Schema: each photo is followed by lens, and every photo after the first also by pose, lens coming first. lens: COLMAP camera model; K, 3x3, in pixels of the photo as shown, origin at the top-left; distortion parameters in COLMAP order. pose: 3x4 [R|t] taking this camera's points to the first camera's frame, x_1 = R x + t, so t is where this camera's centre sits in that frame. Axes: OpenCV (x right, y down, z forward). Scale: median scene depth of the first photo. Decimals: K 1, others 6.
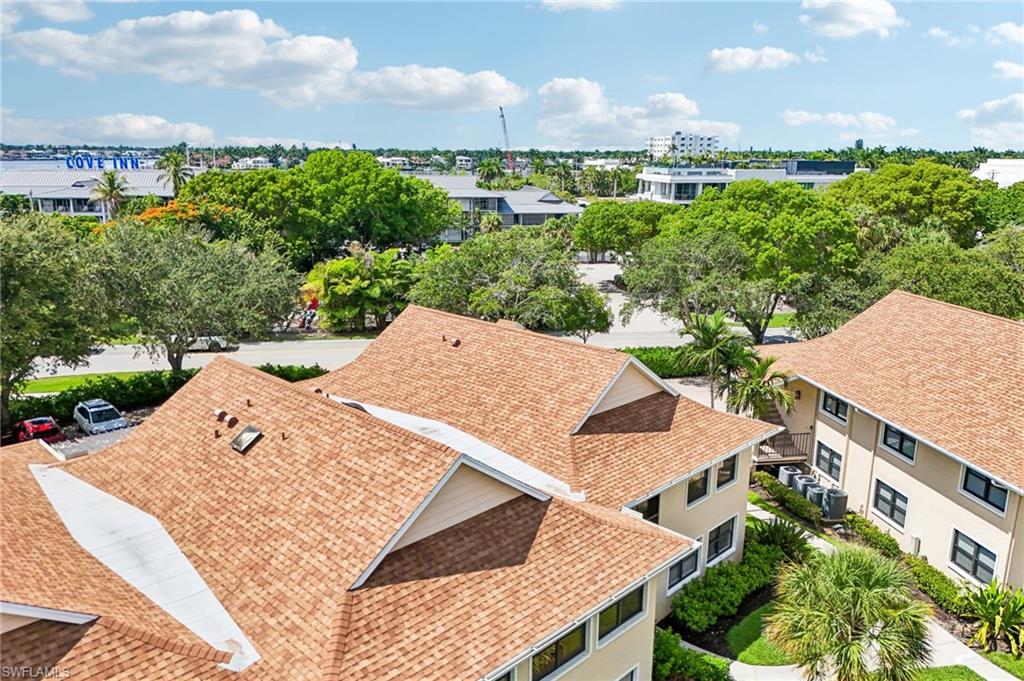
lens RADIAL K [[769.1, 0, 512.0], [0, 769.1, 340.5], [0, 0, 1]] dist [0.087517, -0.092257]
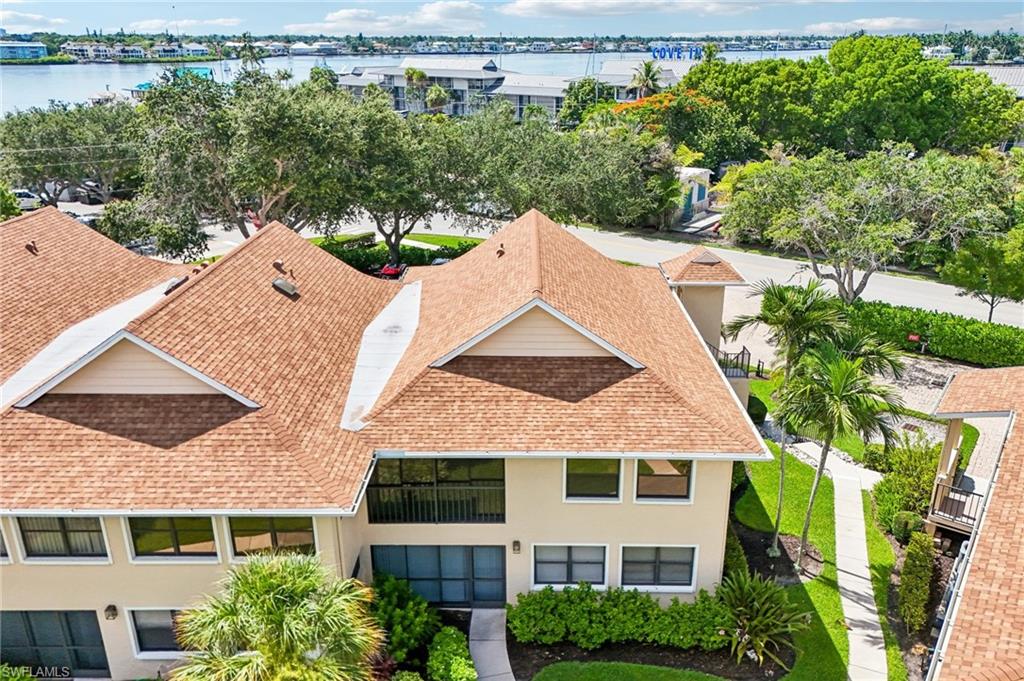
lens RADIAL K [[769.1, 0, 512.0], [0, 769.1, 340.5], [0, 0, 1]] dist [0.087517, -0.092257]
pose [[0.702085, 0.253641, -0.665389, 0.155409], [-0.166796, 0.966994, 0.192616, -0.020247], [0.692283, -0.024248, 0.721219, 0.089197]]
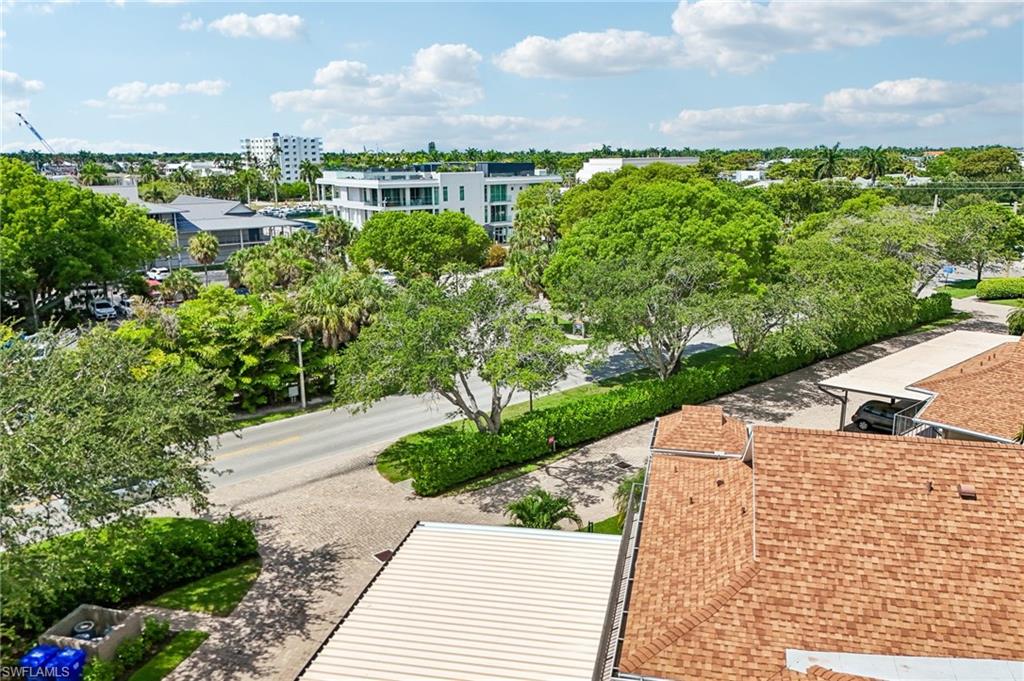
lens RADIAL K [[769.1, 0, 512.0], [0, 769.1, 340.5], [0, 0, 1]] dist [0.087517, -0.092257]
pose [[0.856416, -0.133578, 0.498706, -0.178723], [0.134939, 0.990287, 0.033520, -0.047707], [-0.498340, 0.038587, 0.866123, 0.188972]]
